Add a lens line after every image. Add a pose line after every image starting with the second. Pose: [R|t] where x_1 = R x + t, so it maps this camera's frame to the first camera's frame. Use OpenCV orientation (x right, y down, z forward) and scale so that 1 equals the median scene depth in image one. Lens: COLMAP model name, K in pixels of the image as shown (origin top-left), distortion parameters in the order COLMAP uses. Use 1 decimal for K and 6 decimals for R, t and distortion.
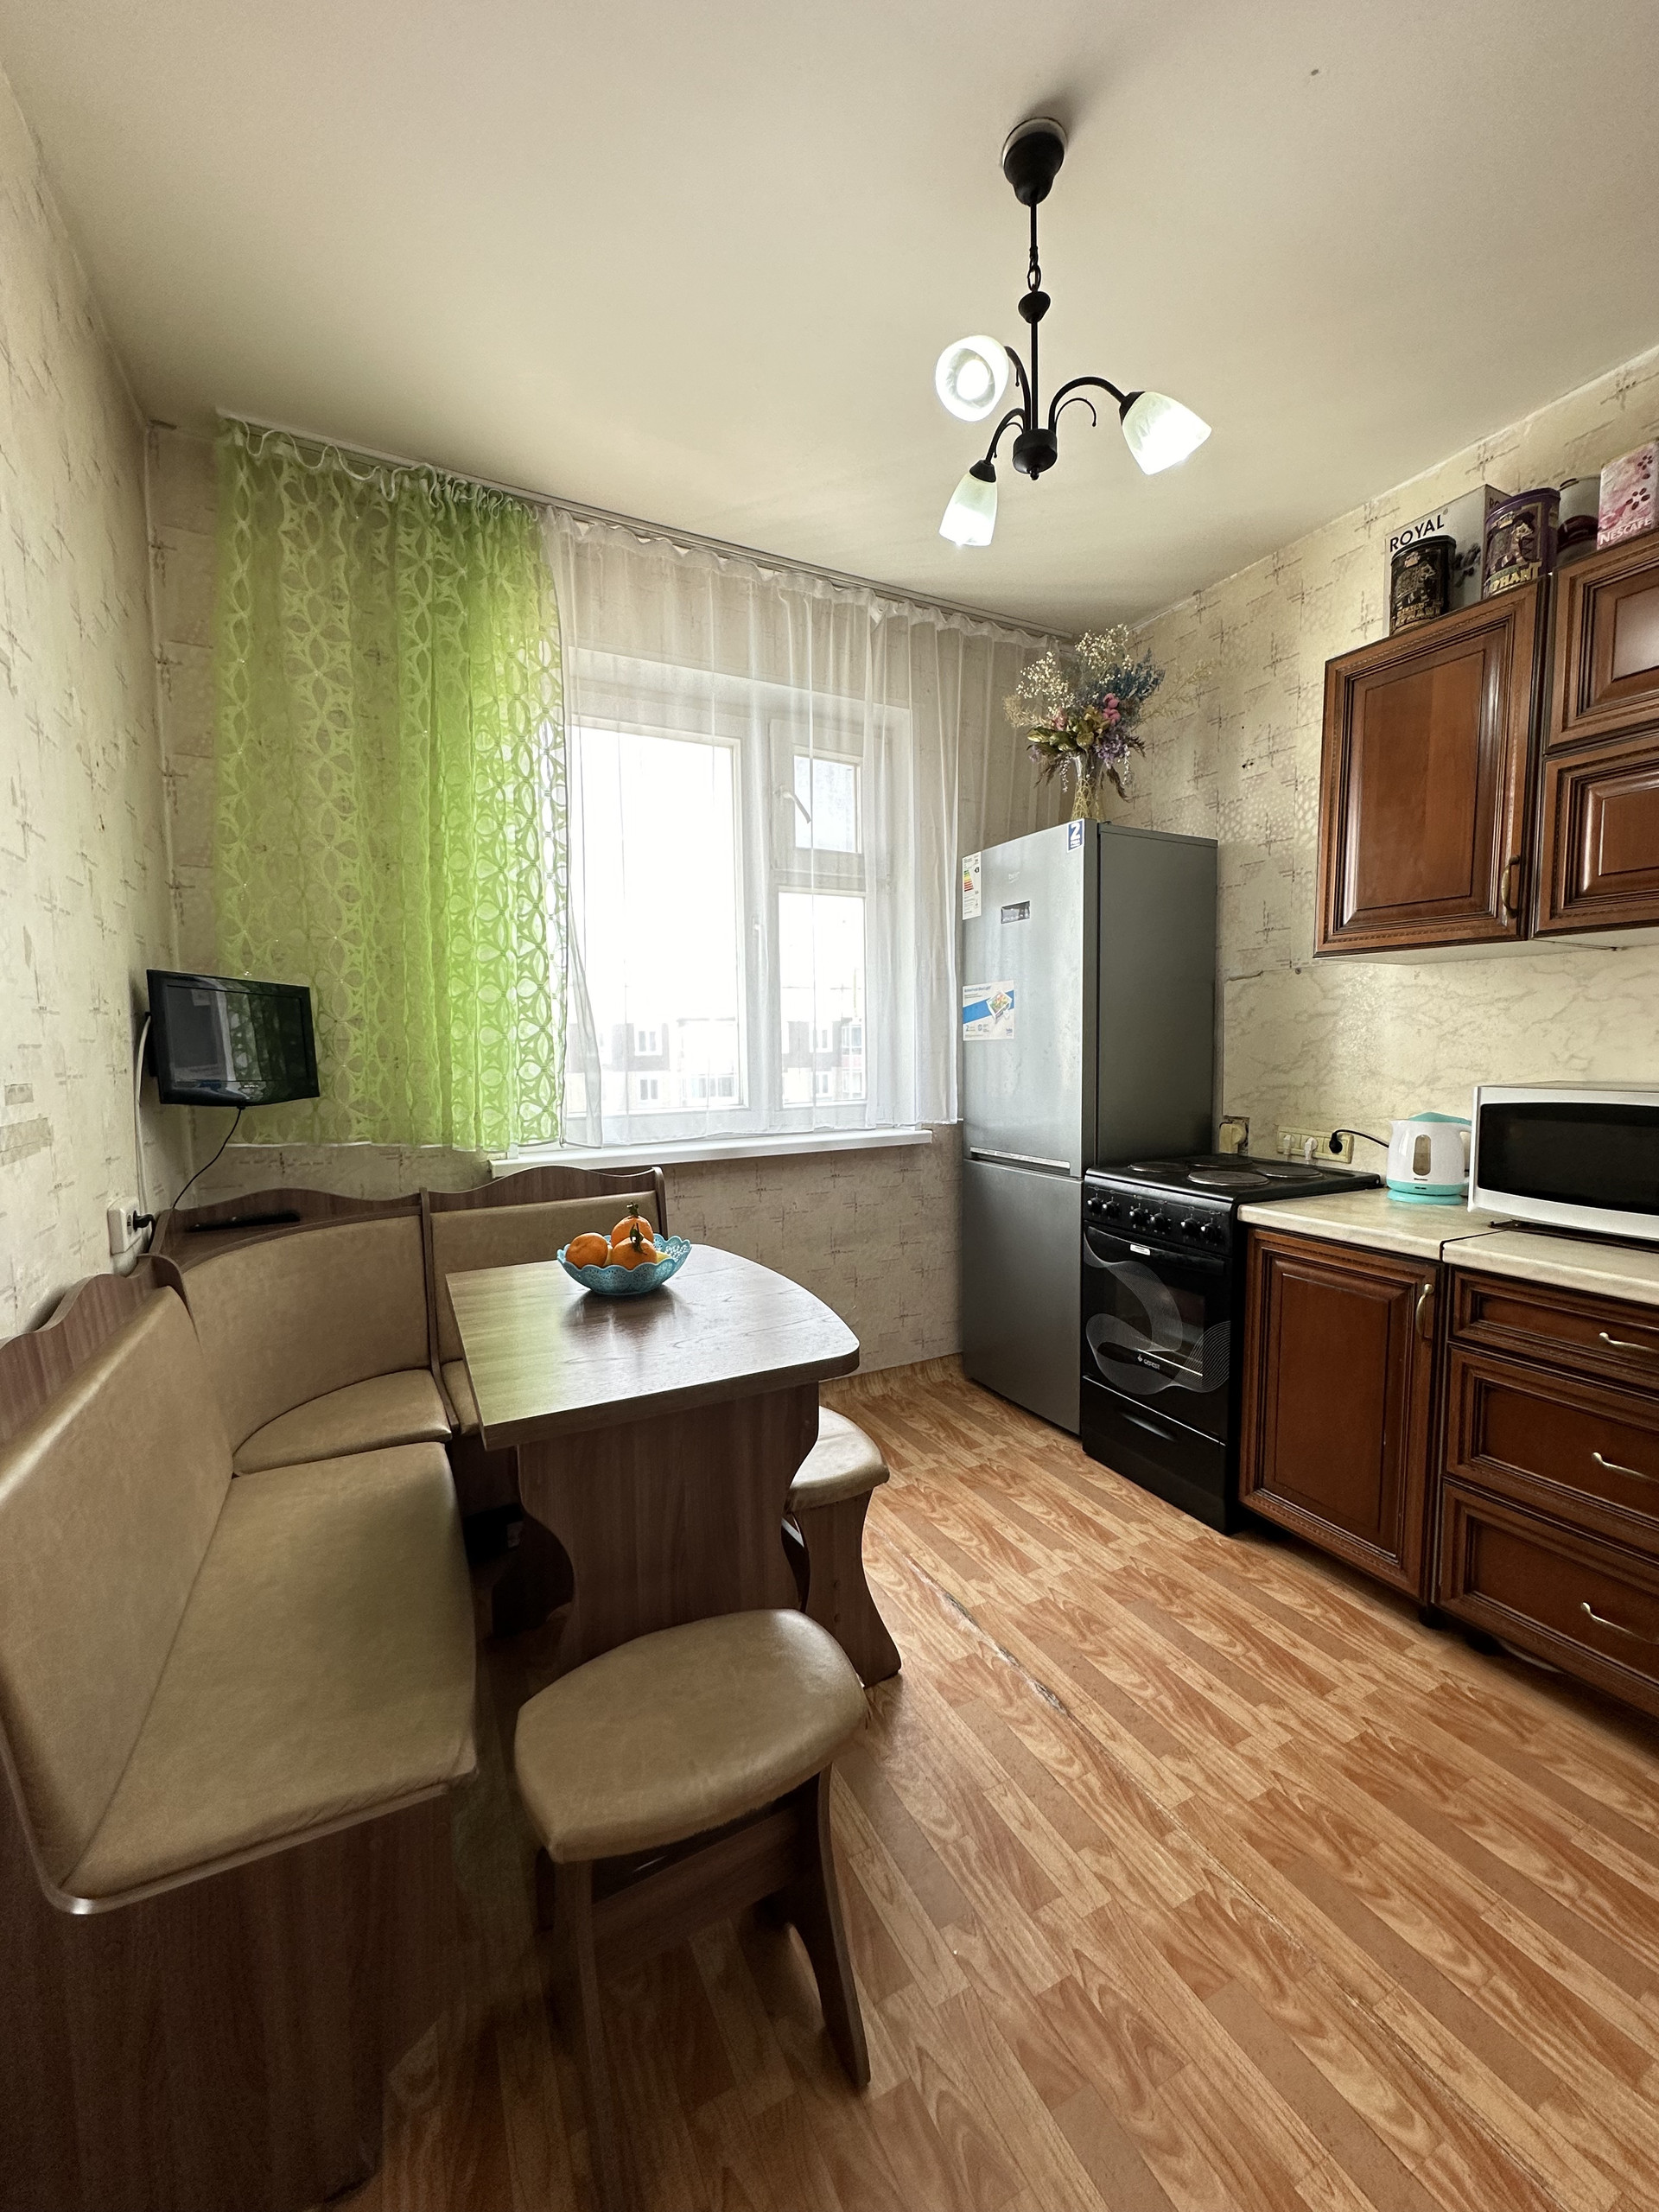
lens RADIAL K [[879.0, 0, 833.1], [0, 879.0, 1107.2], [0, 0, 1]] dist [-0.000369, 0.000012]
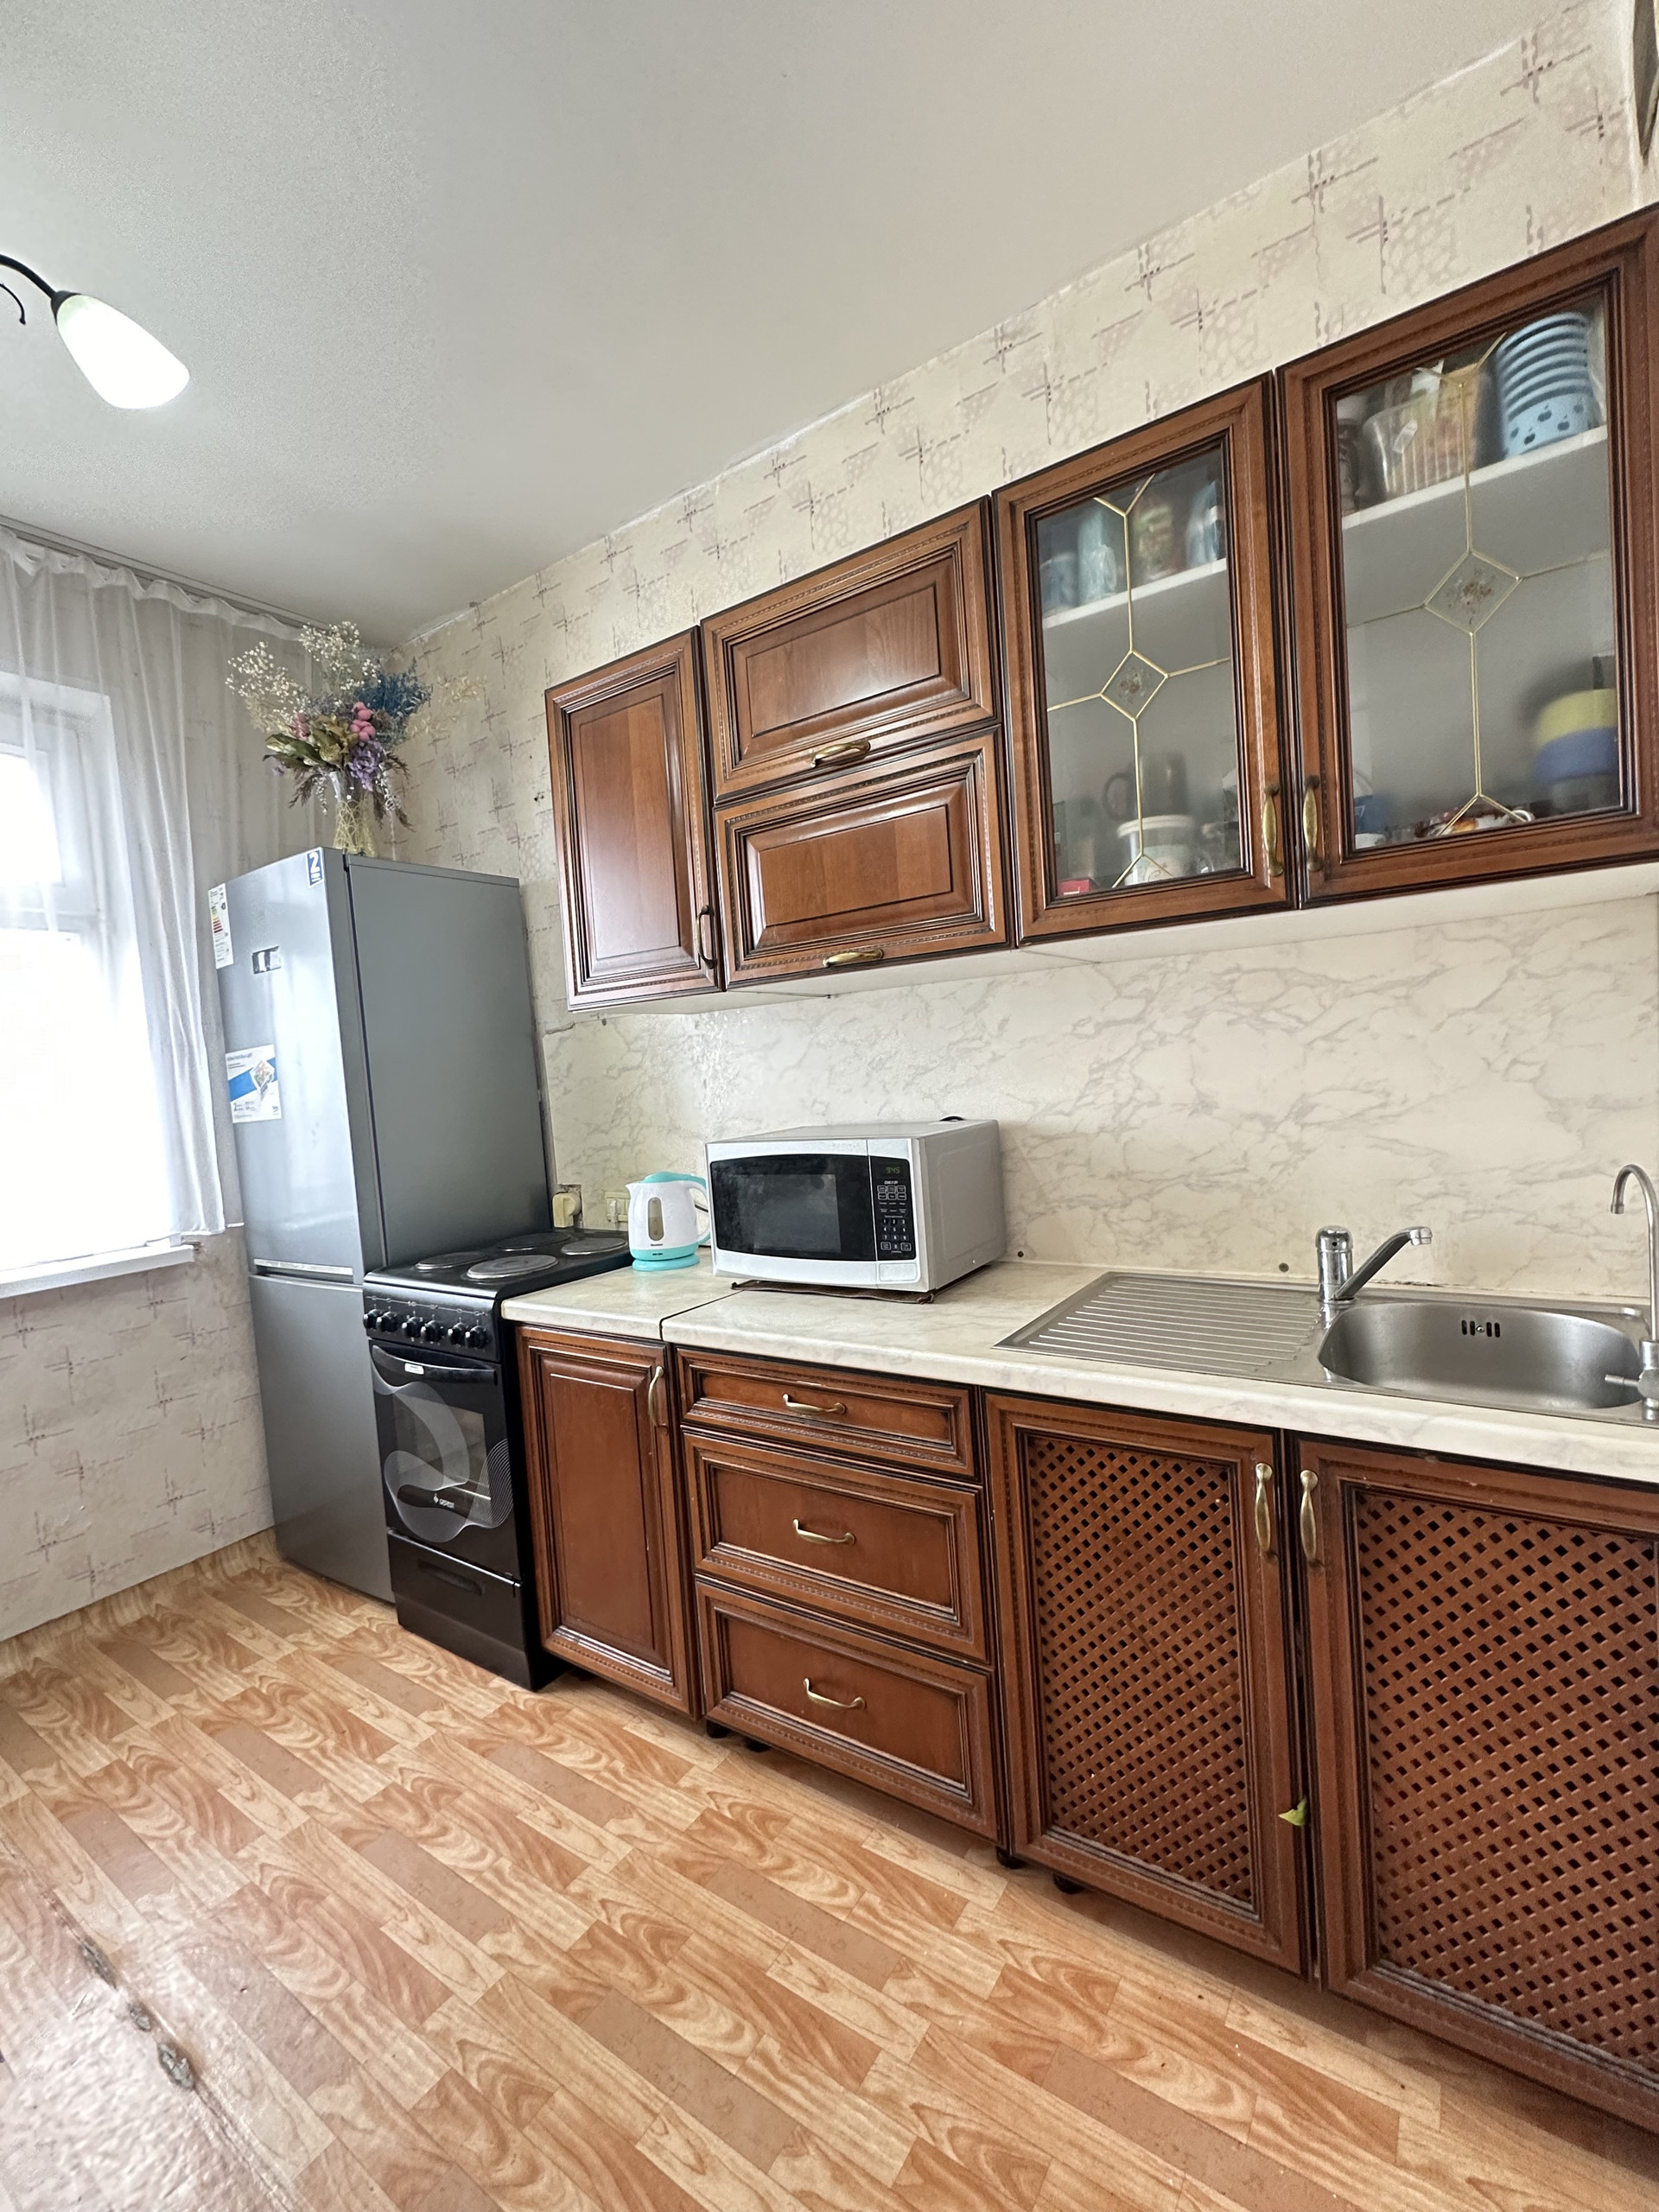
lens RADIAL K [[958.1, 0, 825.3], [0, 958.1, 1106.5], [0, 0, 1]] dist [-0.001280, -0.000080]
pose [[0.881736, -0.077619, 0.465313, 0.302580], [0.102730, 0.994292, -0.028808, -0.016811], [-0.460421, 0.073203, 0.884677, 0.014310]]
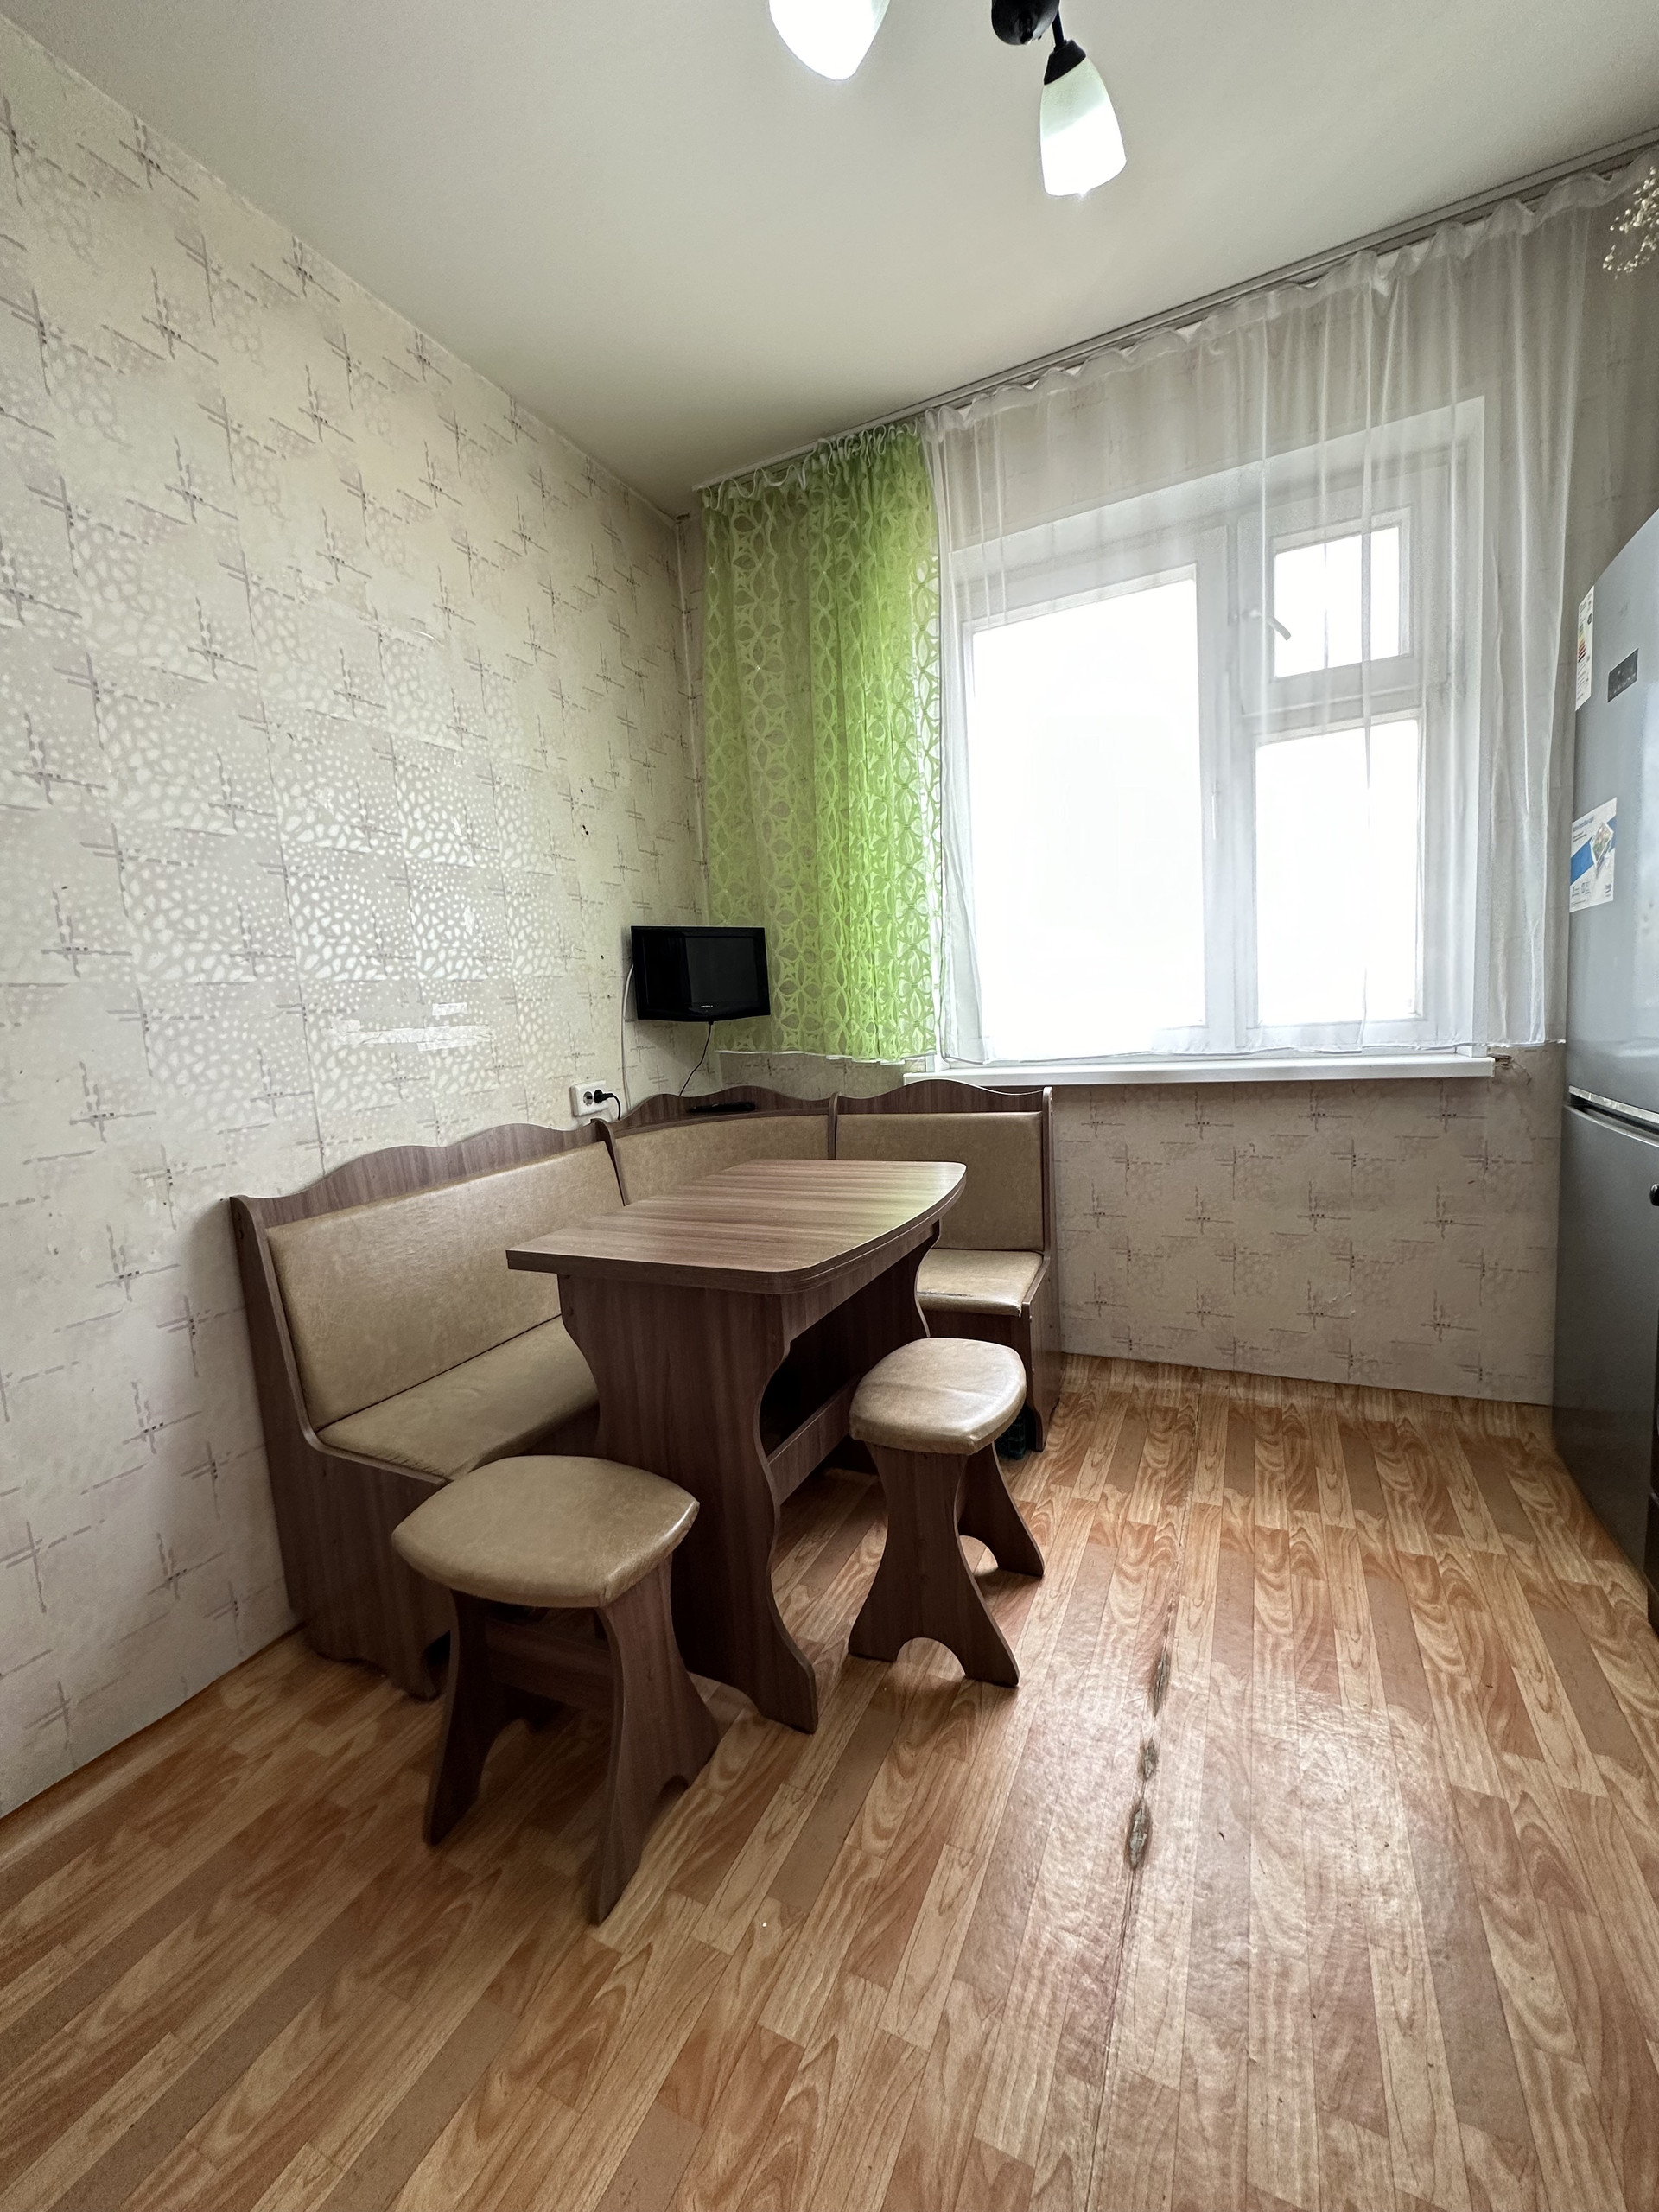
lens RADIAL K [[880.0, 0, 830.0], [0, 880.0, 1106.1], [0, 0, 1]] dist [-0.002179, 0.000621]
pose [[0.606051, 0.065980, -0.792685, 0.460621], [-0.004348, 0.996814, 0.079646, 0.017134], [0.795414, -0.044823, 0.604407, 0.290041]]
